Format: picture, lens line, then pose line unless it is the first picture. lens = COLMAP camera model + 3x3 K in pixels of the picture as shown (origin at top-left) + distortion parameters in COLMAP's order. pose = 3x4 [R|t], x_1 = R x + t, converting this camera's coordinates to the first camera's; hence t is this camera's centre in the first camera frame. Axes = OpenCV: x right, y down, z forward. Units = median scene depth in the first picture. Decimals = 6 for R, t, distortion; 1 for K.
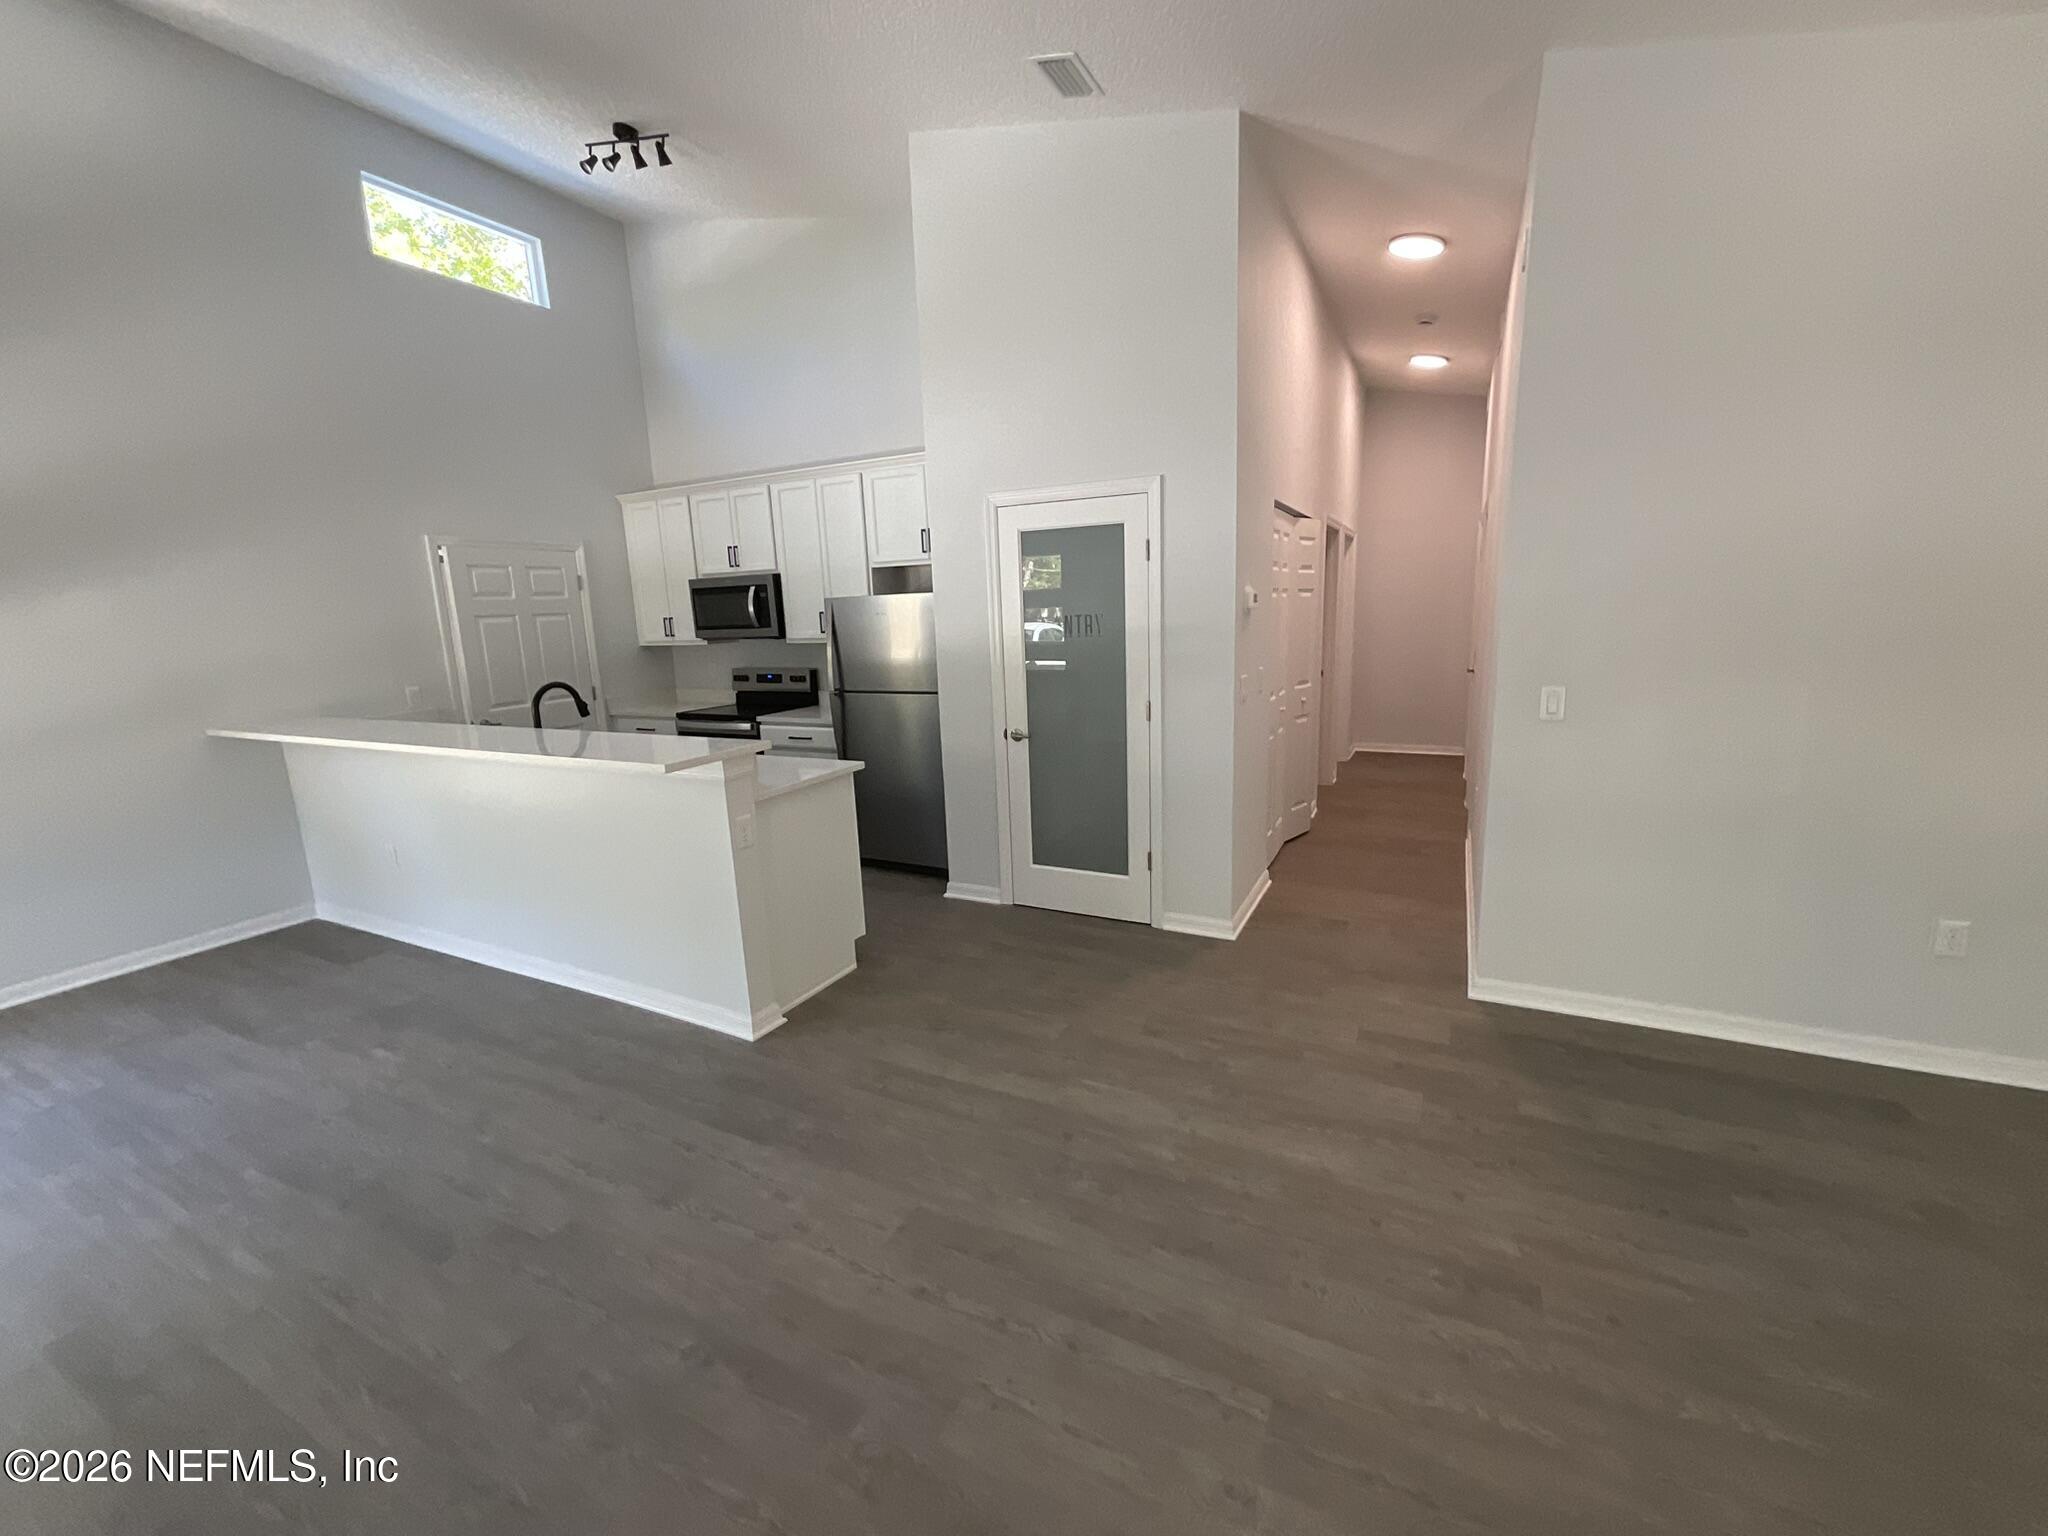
lens RADIAL K [[832.7, 0, 1024.0], [0, 832.7, 768.0], [0, 0, 1]] dist [0.000745, 0.000276]
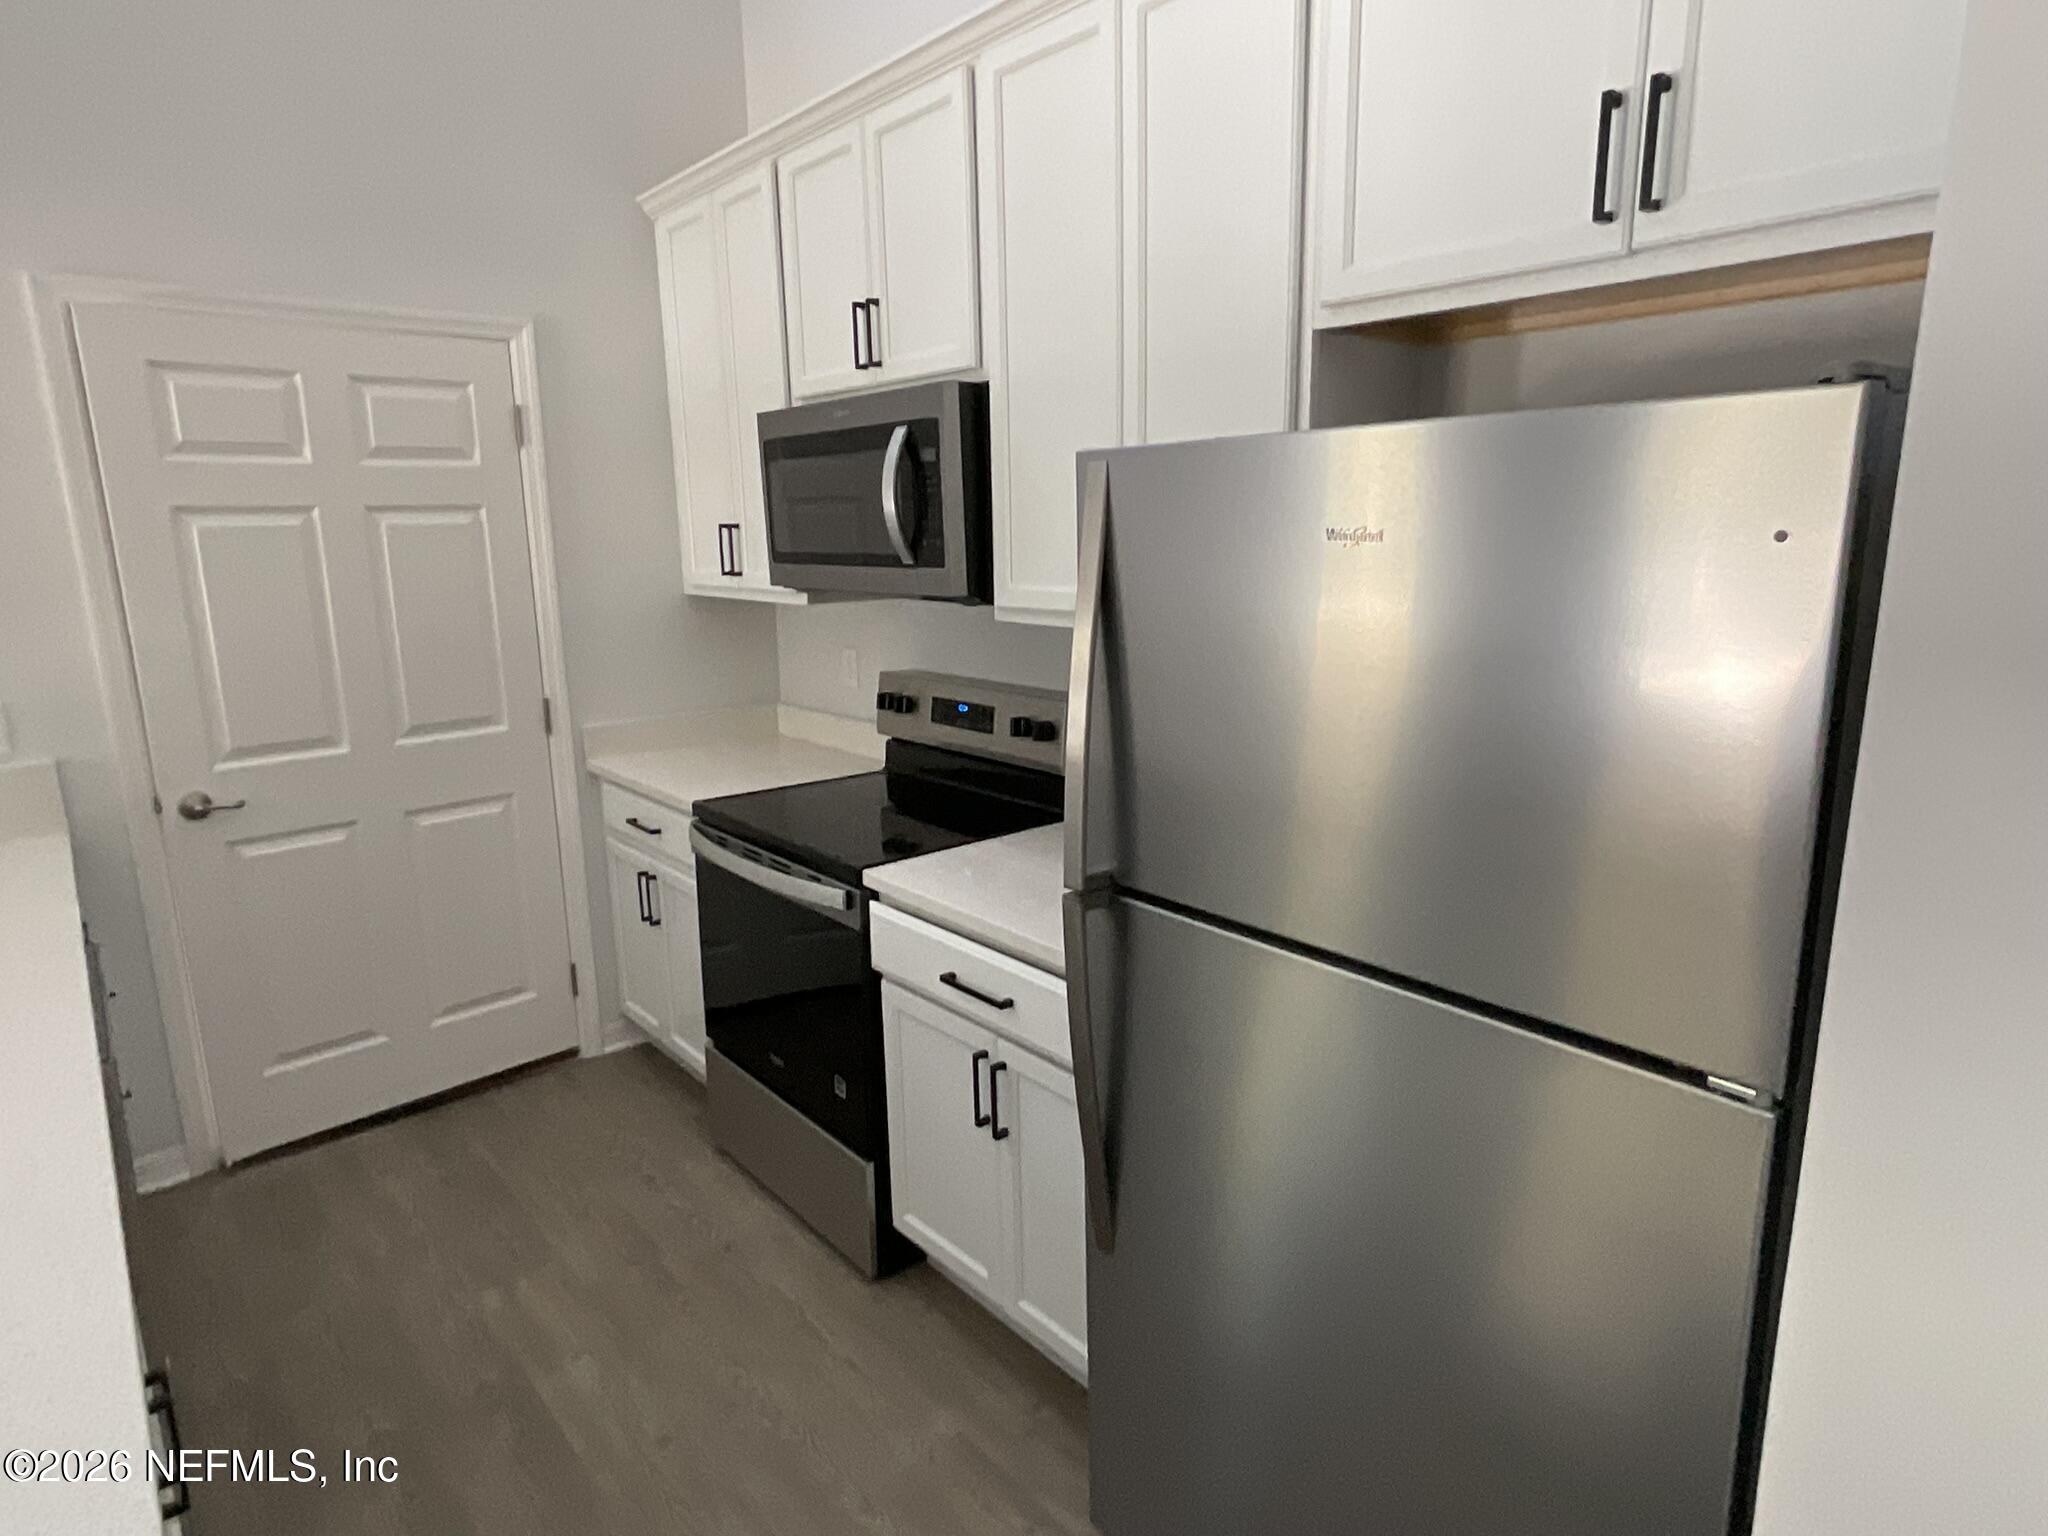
lens RADIAL K [[1151.9, 0, 1039.2], [0, 1151.9, 765.8], [0, 0, 1]] dist [-0.000399, 0.000156]
pose [[0.926974, 0.100868, -0.361309, -0.144174], [-0.091624, 0.994879, 0.042676, -0.145001], [0.363763, -0.006455, 0.931469, 0.768165]]
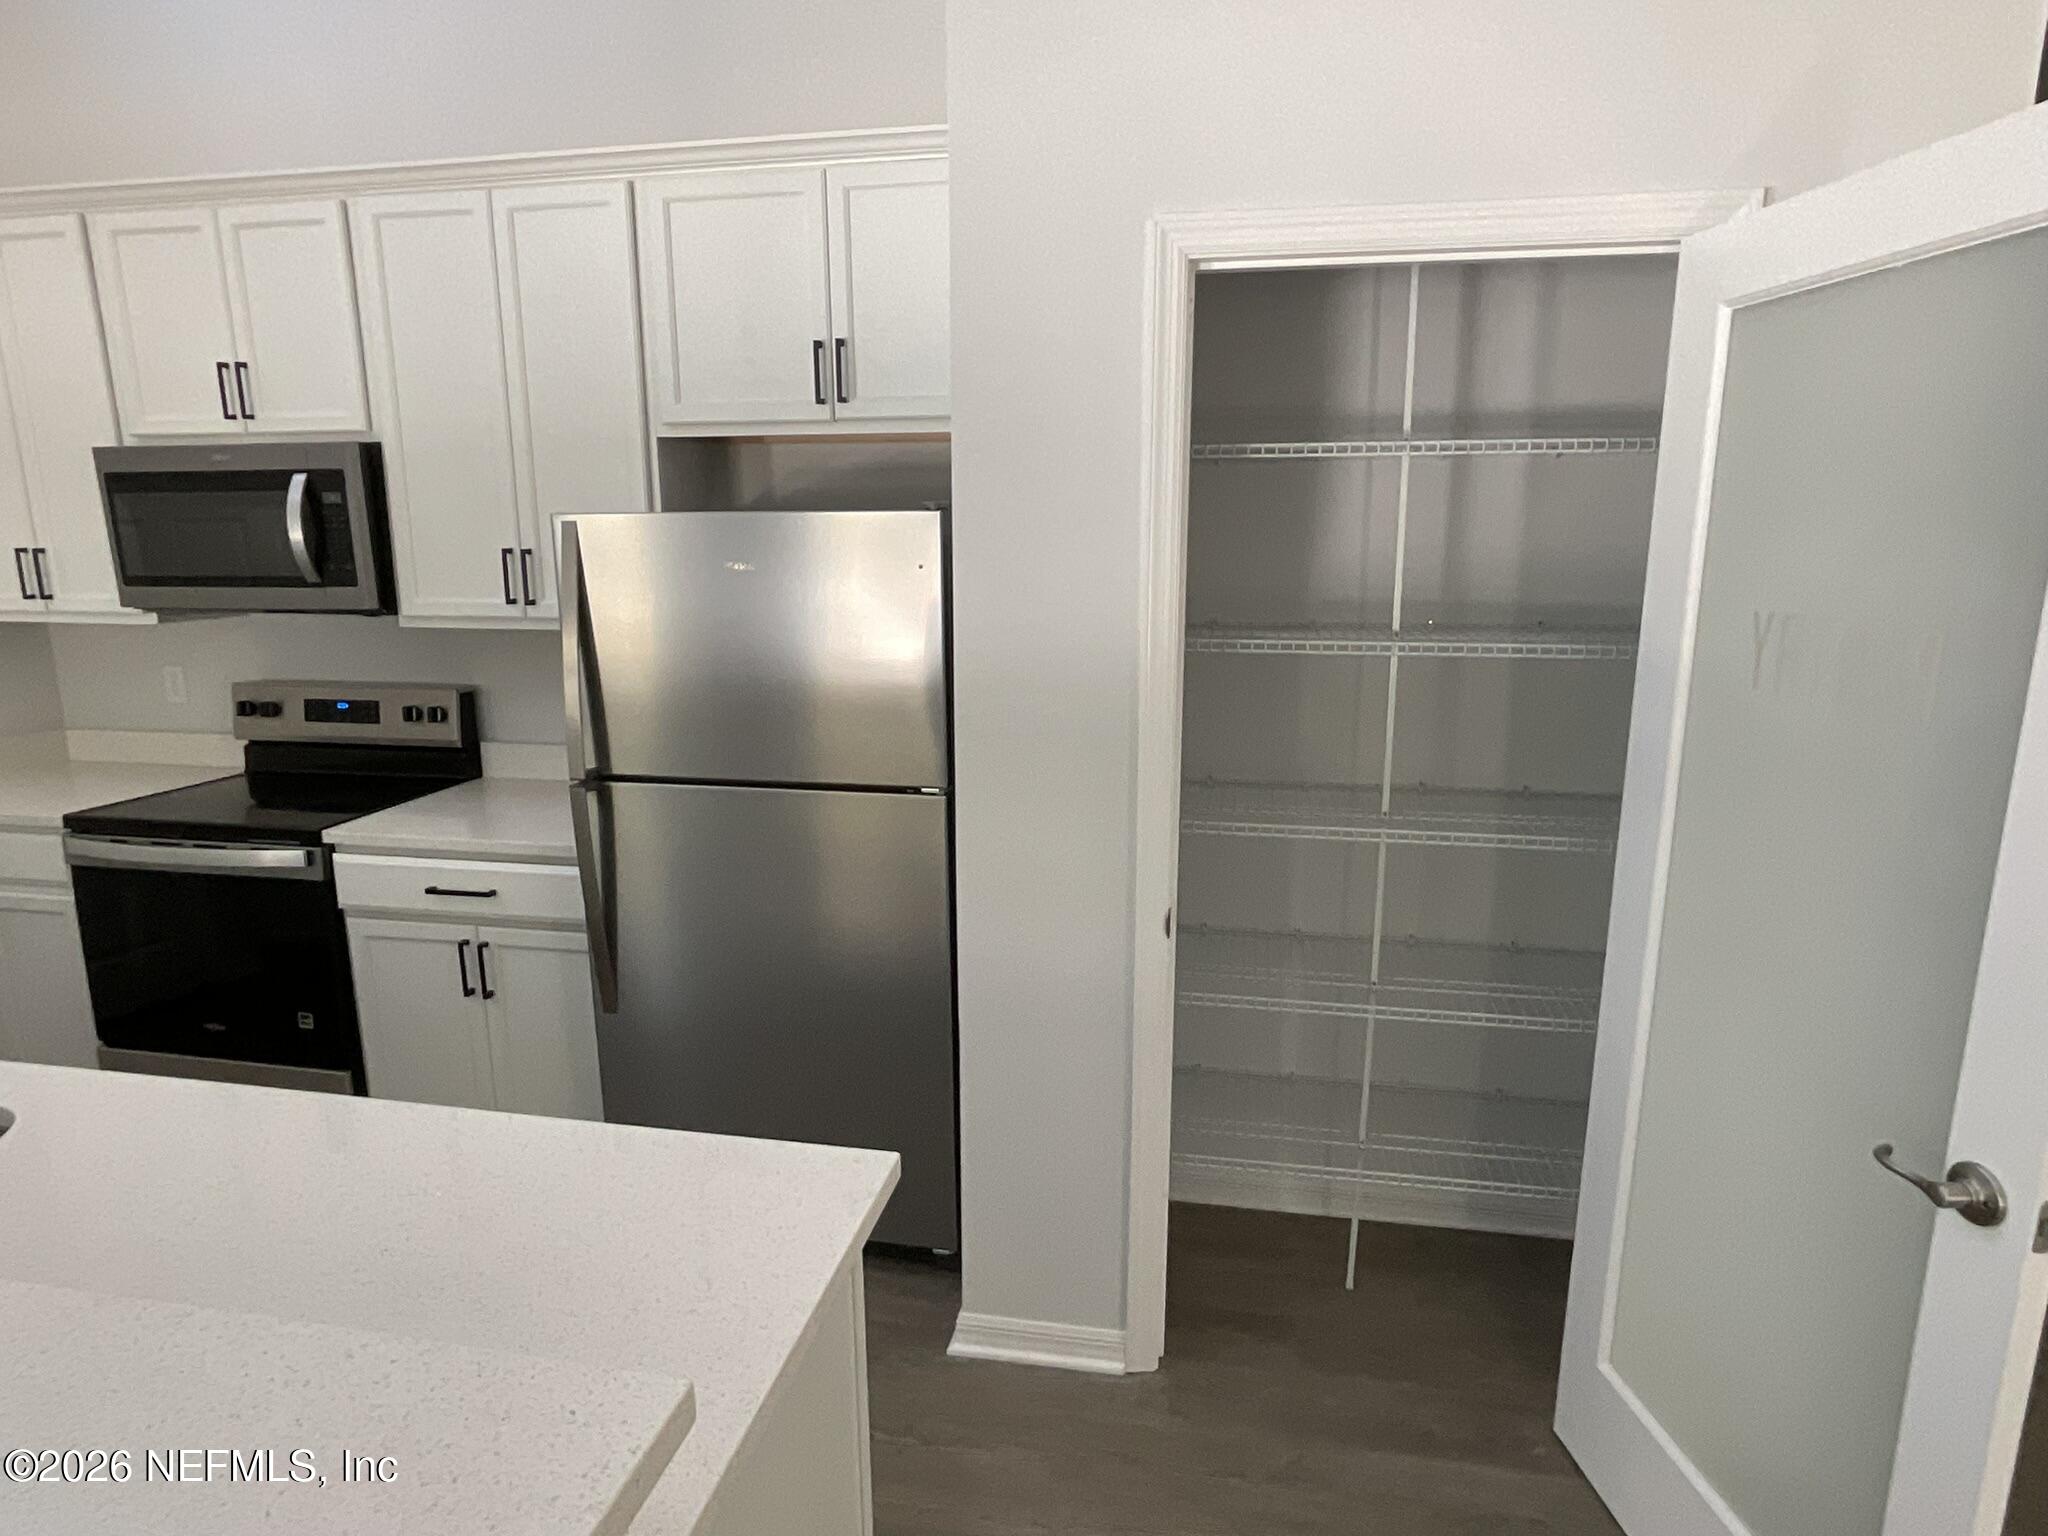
lens RADIAL K [[1170.3, 0, 1024.9], [0, 1170.3, 772.4], [0, 0, 1]] dist [-0.018799, 0.013988]
pose [[0.958910, -0.023701, 0.282718, -0.202343], [0.020951, 0.999699, 0.012746, -0.104409], [-0.282935, -0.006299, 0.959118, 0.504382]]
